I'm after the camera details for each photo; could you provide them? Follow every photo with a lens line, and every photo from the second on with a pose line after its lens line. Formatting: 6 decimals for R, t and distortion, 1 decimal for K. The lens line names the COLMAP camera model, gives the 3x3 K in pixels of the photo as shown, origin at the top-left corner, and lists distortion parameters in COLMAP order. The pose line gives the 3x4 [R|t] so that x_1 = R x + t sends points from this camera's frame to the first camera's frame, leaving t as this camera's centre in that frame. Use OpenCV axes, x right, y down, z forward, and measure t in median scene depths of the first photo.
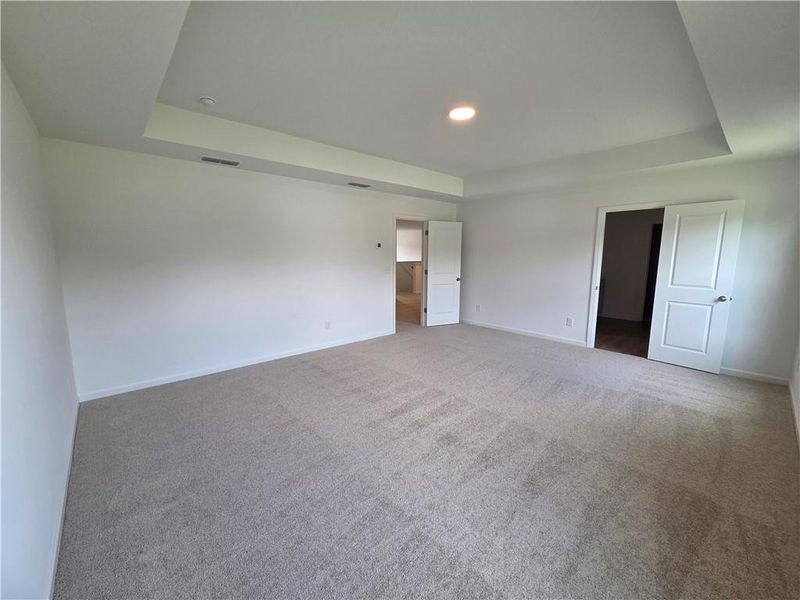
lens RADIAL K [[328.6, 0, 400.8], [0, 328.6, 297.3], [0, 0, 1]] dist [0.006002, -0.000343]
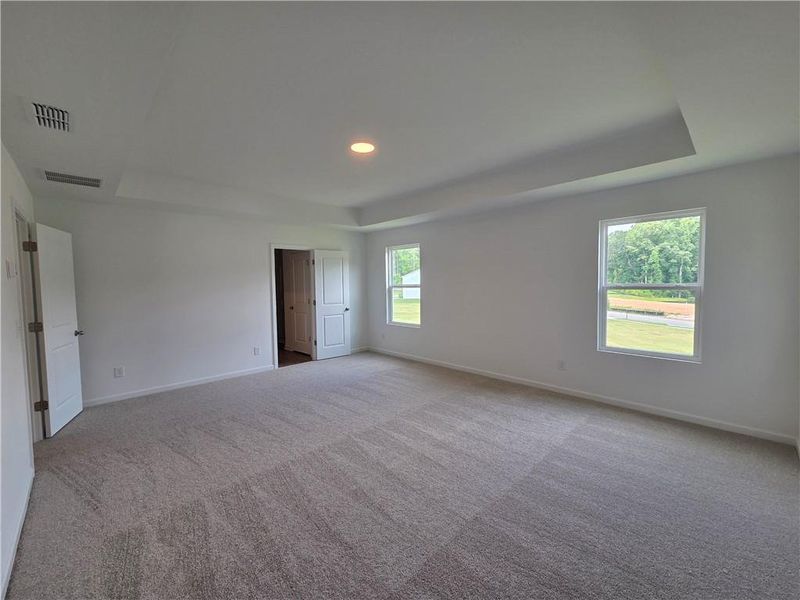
lens RADIAL K [[328.6, 0, 399.5], [0, 328.6, 300.6], [0, 0, 1]] dist [0.006002, -0.000343]
pose [[-0.037537, -0.061602, 0.997395, -0.645319], [0.149278, 0.986553, 0.066551, -0.102118], [-0.988082, 0.151387, -0.027836, 0.730752]]
